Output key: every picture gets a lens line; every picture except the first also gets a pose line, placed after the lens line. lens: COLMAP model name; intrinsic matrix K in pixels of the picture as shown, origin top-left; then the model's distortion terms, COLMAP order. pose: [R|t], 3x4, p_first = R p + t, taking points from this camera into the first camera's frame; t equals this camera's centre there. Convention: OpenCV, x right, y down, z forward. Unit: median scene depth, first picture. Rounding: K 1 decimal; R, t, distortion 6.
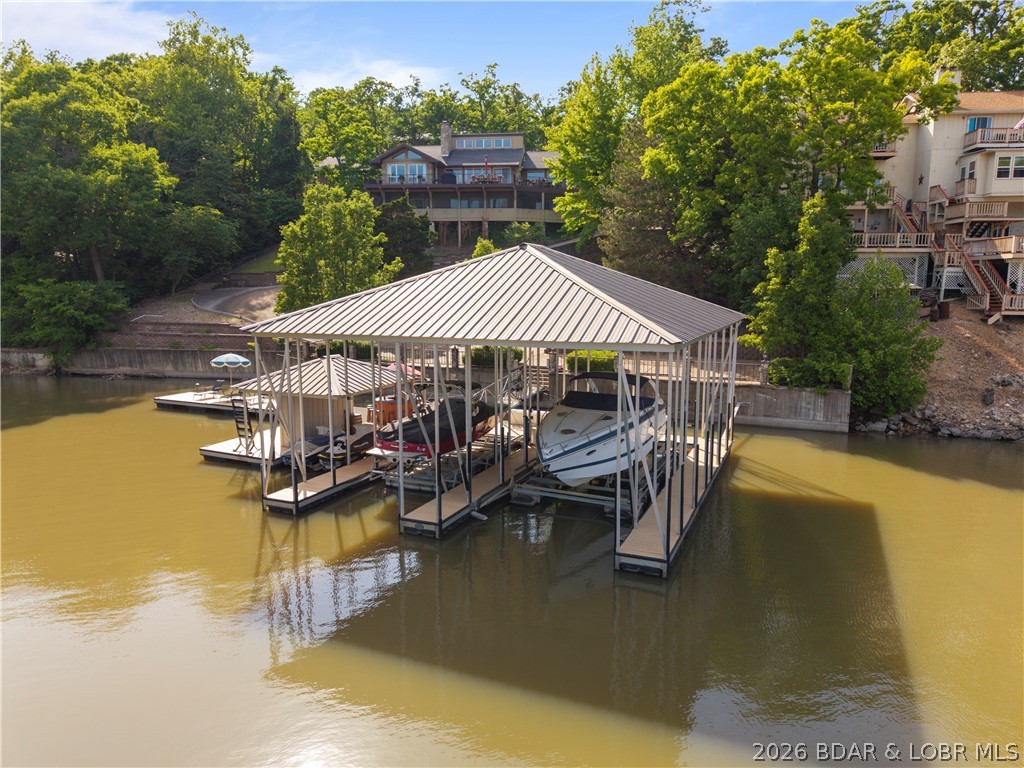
lens RADIAL K [[693.1, 0, 512.0], [0, 693.1, 384.0], [0, 0, 1]] dist [-0.000338, -0.004114]
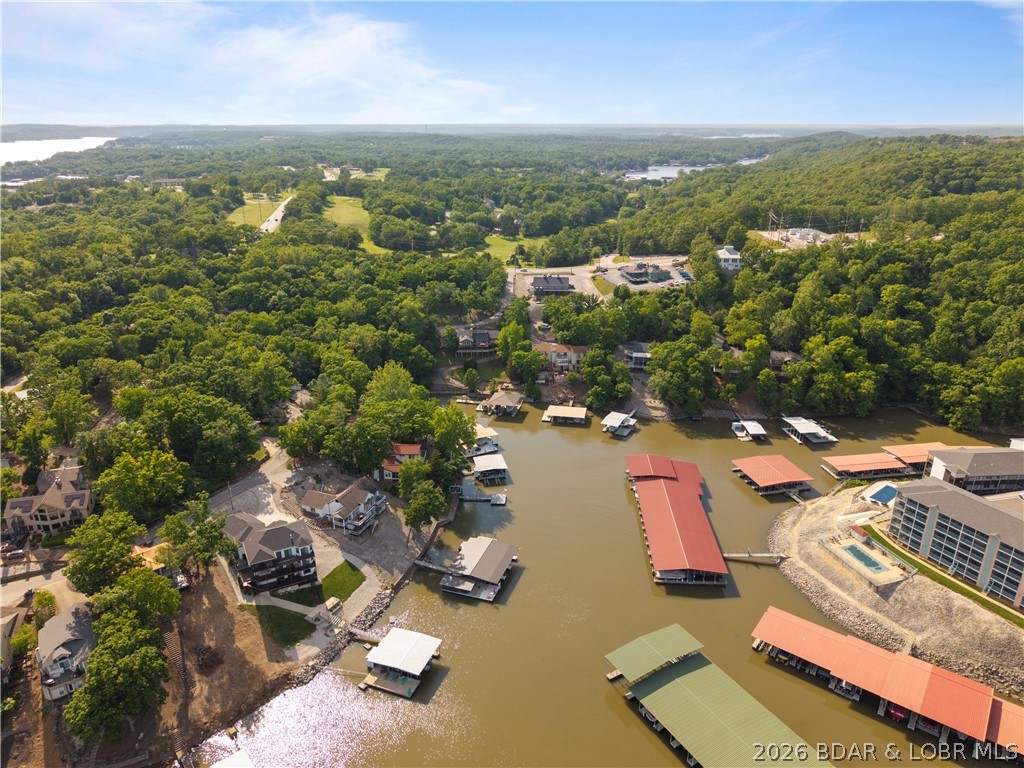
lens RADIAL K [[733.3, 0, 512.0], [0, 733.3, 384.0], [0, 0, 1]] dist [0.006590, -0.003743]
pose [[0.983733, -0.069620, 0.165598, -1.164828], [0.031230, 0.974088, 0.224001, -1.921974], [-0.176902, -0.215186, 0.960417, -6.789997]]
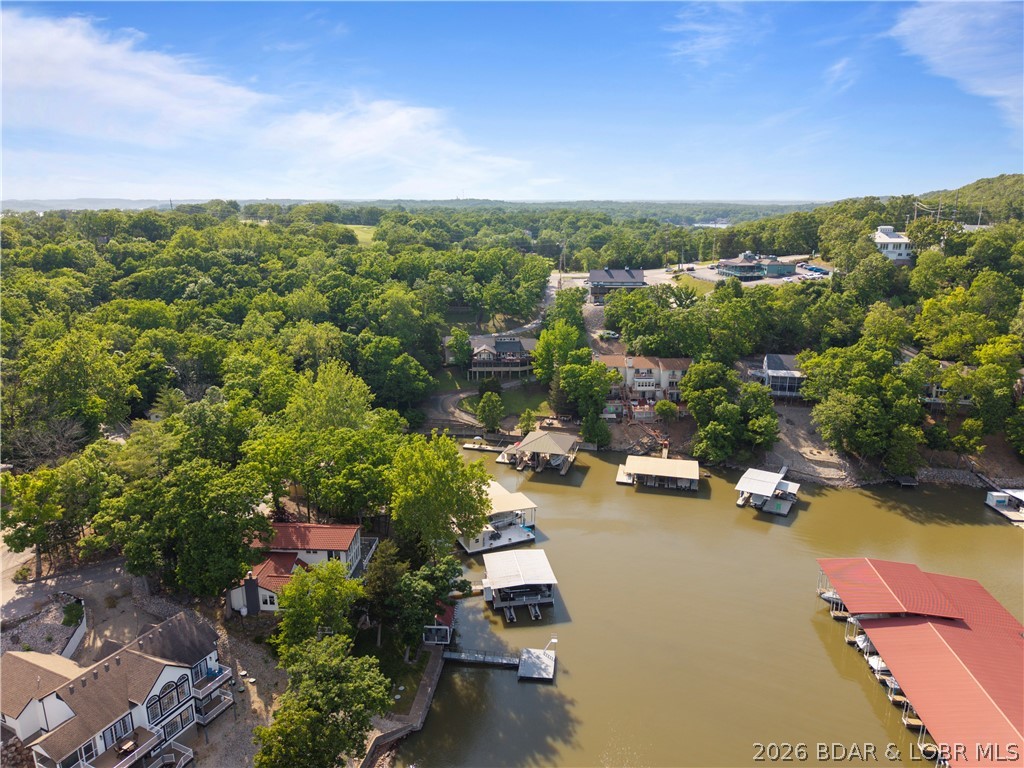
lens RADIAL K [[693.1, 0, 512.0], [0, 693.1, 384.0], [0, 0, 1]] dist [-0.000338, -0.004114]
pose [[0.991274, -0.038287, 0.126133, -0.681807], [0.023398, 0.992800, 0.117475, -0.868815], [-0.129722, -0.113499, 0.985033, -3.352497]]
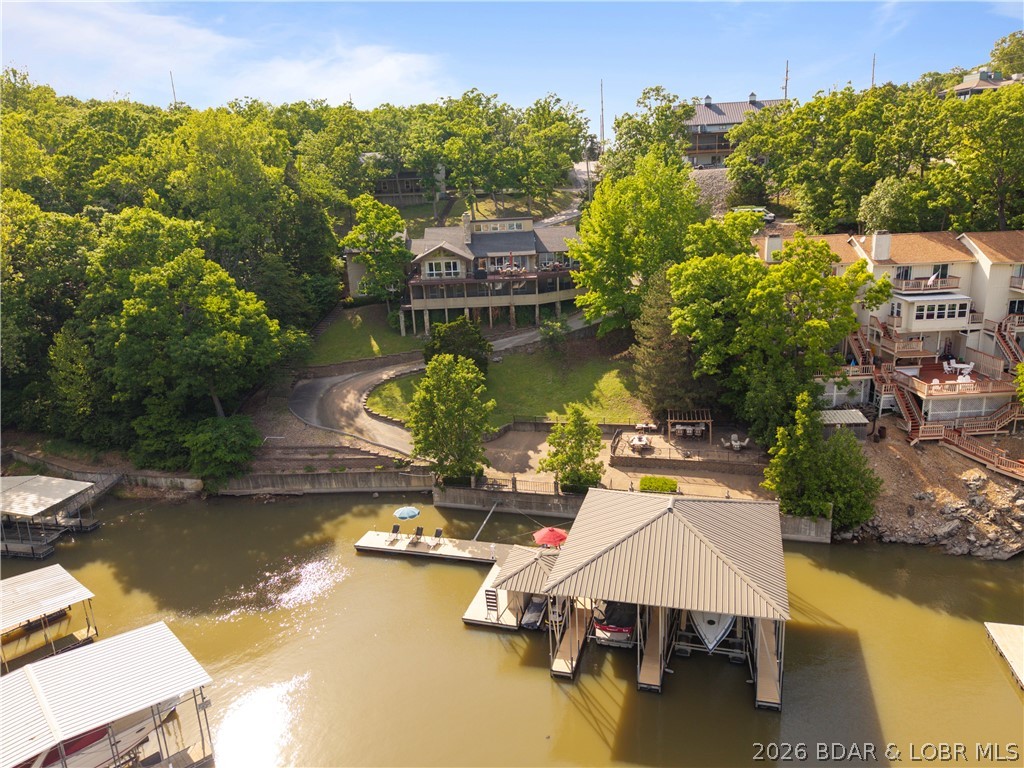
lens RADIAL K [[733.3, 0, 512.0], [0, 733.3, 384.0], [0, 0, 1]] dist [0.006590, -0.003743]
pose [[0.990511, -0.079247, 0.112287, -0.302967], [0.064906, 0.989896, 0.126069, -0.414093], [-0.121143, -0.117585, 0.985646, -0.406266]]
